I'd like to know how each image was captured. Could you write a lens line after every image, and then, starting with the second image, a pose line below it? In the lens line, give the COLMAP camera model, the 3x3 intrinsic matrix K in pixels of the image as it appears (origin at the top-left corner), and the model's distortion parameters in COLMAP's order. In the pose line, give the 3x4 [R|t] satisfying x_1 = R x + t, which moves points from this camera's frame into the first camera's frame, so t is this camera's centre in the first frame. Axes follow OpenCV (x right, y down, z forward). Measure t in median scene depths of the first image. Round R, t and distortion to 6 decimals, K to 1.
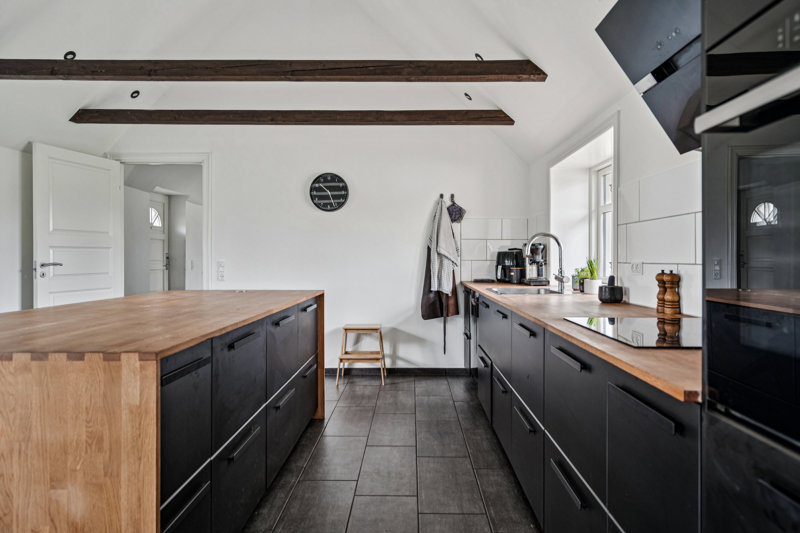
lens RADIAL K [[484.8, 0, 400.0], [0, 484.8, 266.5], [0, 0, 1]] dist [0.000452, 0.000300]
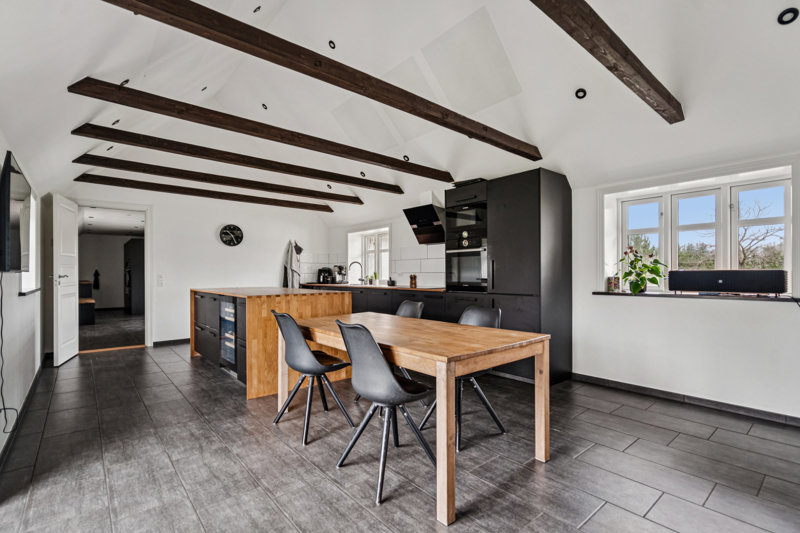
lens RADIAL K [[376.8, 0, 400.0], [0, 376.8, 266.5], [0, 0, 1]] dist [-0.000727, -0.000076]
pose [[0.753732, 0.008992, 0.657120, -0.594441], [0.014827, 0.999419, -0.030683, 0.013738], [-0.657014, 0.032870, 0.753161, -0.453744]]
